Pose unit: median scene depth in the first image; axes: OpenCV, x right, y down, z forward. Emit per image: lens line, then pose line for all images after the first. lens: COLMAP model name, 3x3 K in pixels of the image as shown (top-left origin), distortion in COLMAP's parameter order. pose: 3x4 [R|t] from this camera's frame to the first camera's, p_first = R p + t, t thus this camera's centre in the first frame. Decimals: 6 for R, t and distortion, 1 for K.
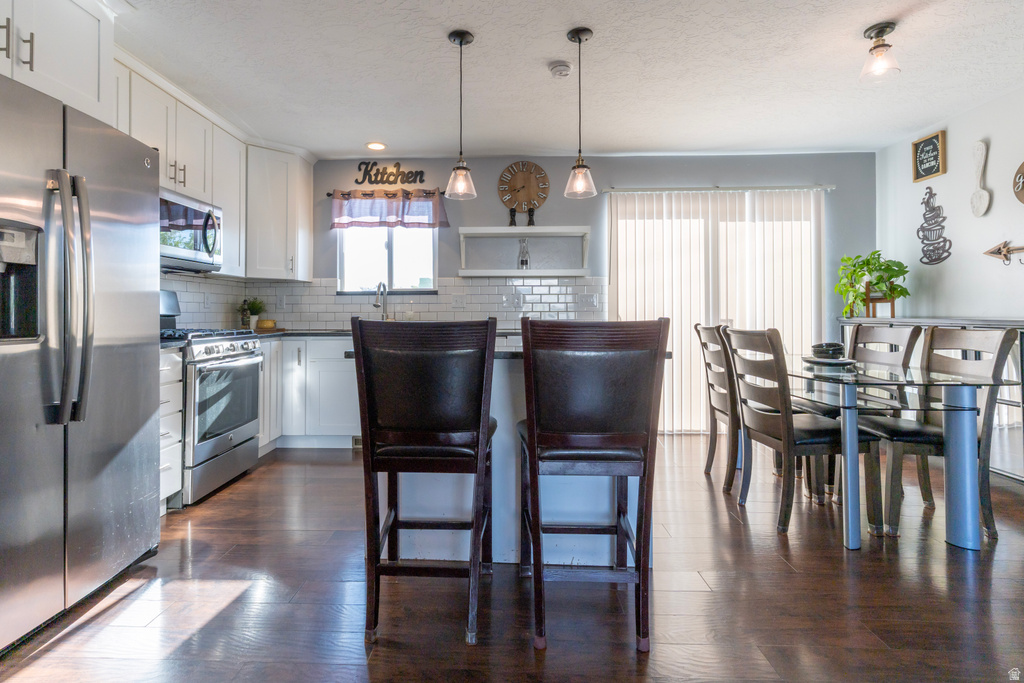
lens RADIAL K [[495.8, 0, 485.9], [0, 495.8, 305.9], [0, 0, 1]] dist [-0.001531, 0.004878]
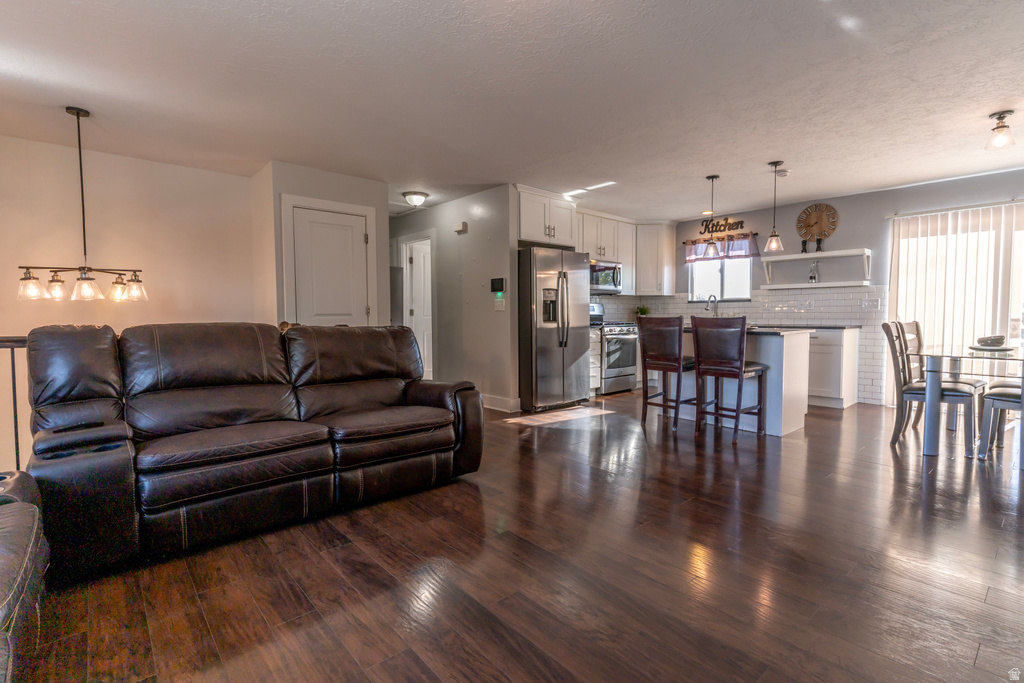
lens RADIAL K [[495.8, 0, 505.0], [0, 495.8, 339.2], [0, 0, 1]] dist [-0.001531, 0.004878]
pose [[0.681066, 0.036205, -0.731327, 0.518717], [0.012238, 0.998075, 0.060807, -0.009955], [0.732120, -0.050363, 0.679311, -0.607552]]
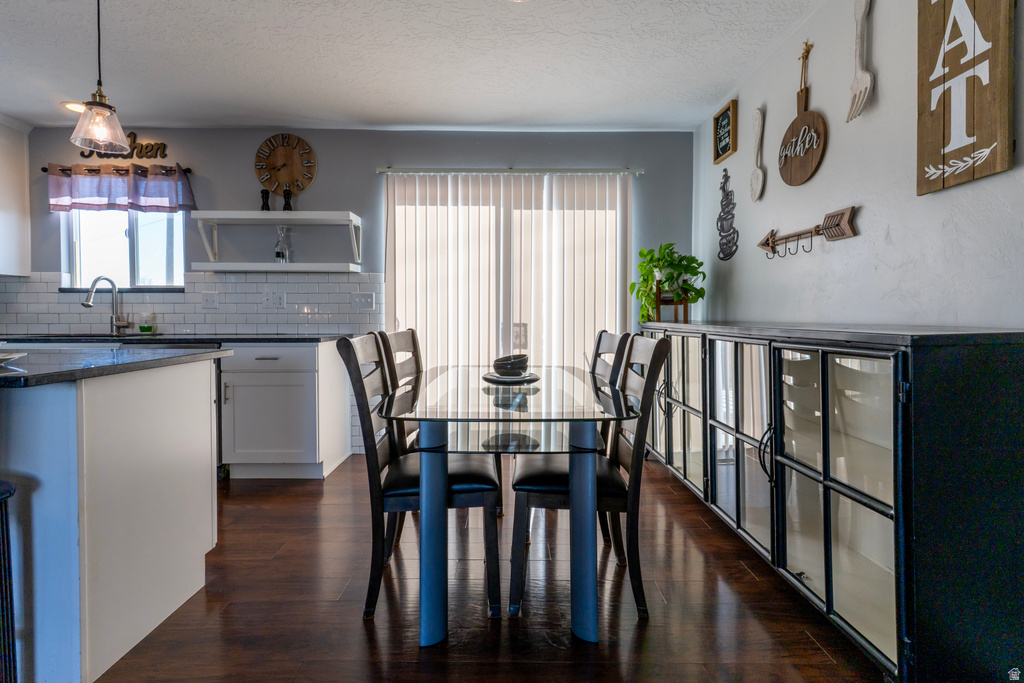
lens RADIAL K [[495.8, 0, 510.9], [0, 495.8, 321.3], [0, 0, 1]] dist [-0.001531, 0.004878]
pose [[0.999529, 0.007067, 0.029850, 0.443447], [-0.007715, 0.999736, 0.021641, 0.003387], [-0.029689, -0.021861, 0.999320, 0.149266]]
